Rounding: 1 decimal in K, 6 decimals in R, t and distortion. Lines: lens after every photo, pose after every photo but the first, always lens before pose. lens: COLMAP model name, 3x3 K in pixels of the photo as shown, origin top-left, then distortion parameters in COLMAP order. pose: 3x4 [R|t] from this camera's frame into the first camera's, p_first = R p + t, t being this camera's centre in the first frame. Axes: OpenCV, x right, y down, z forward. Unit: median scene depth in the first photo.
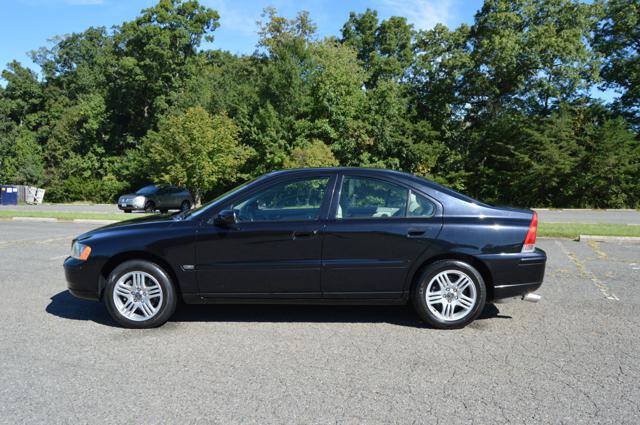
lens RADIAL K [[507.3, 0, 325.8], [0, 507.3, 210.8], [0, 0, 1]] dist [-0.101812, 0.045994]
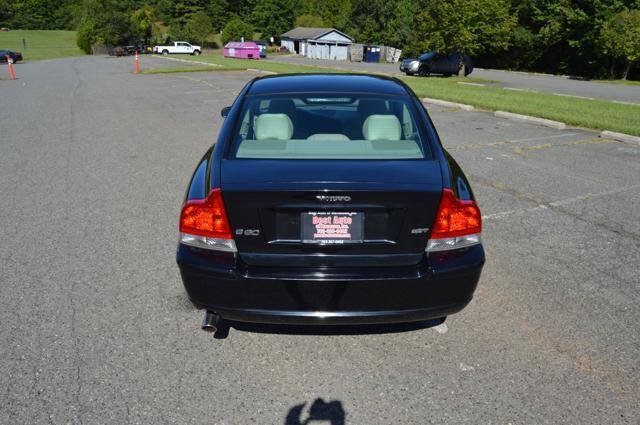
lens RADIAL K [[508.2, 0, 329.4], [0, 508.2, 213.4], [0, 0, 1]] dist [-0.089139, 0.031805]
pose [[0.718898, 0.230902, -0.655645, 0.151579], [-0.045089, 0.956721, 0.287494, -0.008174], [0.693652, -0.177116, 0.698195, 0.003125]]
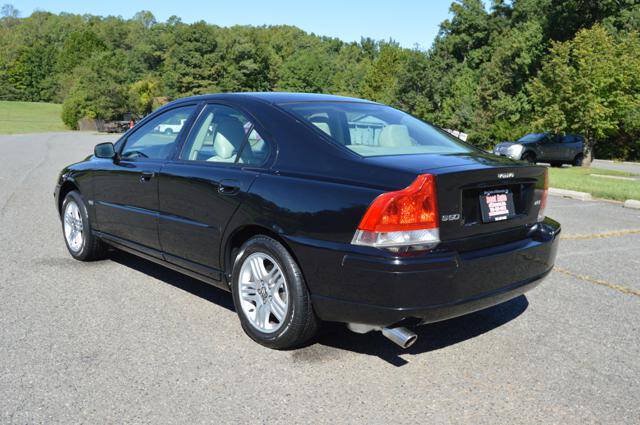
lens RADIAL K [[617.0, 0, 332.6], [0, 617.0, 211.8], [0, 0, 1]] dist [-0.081347, 0.045502]
pose [[0.689994, 0.118848, -0.713991, 0.070420], [-0.065066, 0.992618, 0.102348, -0.001521], [0.720884, -0.024163, 0.692634, 0.043725]]
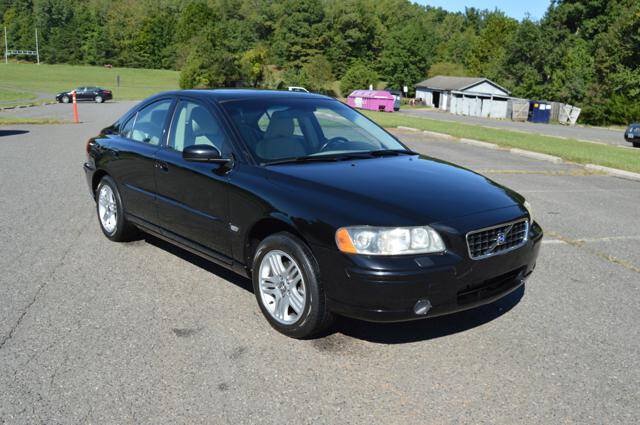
lens RADIAL K [[586.4, 0, 329.9], [0, 586.4, 212.5], [0, 0, 1]] dist [-0.079015, 0.027629]
pose [[0.557479, 0.191234, -0.807866, 0.032139], [-0.081462, 0.981013, 0.176006, -0.006494], [0.826185, -0.032309, 0.562472, 0.061634]]
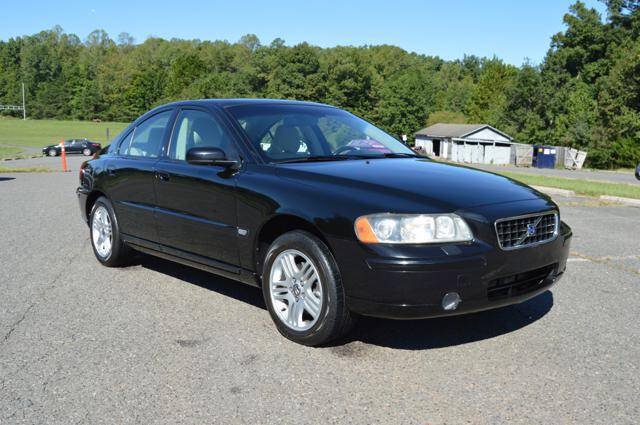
lens RADIAL K [[613.1, 0, 330.5], [0, 613.1, 211.1], [0, 0, 1]] dist [-0.072559, 0.018275]
pose [[0.564342, 0.102309, -0.819177, 0.030757], [-0.063062, 0.994734, 0.080790, 0.000080], [0.823129, 0.006066, 0.567822, 0.060869]]
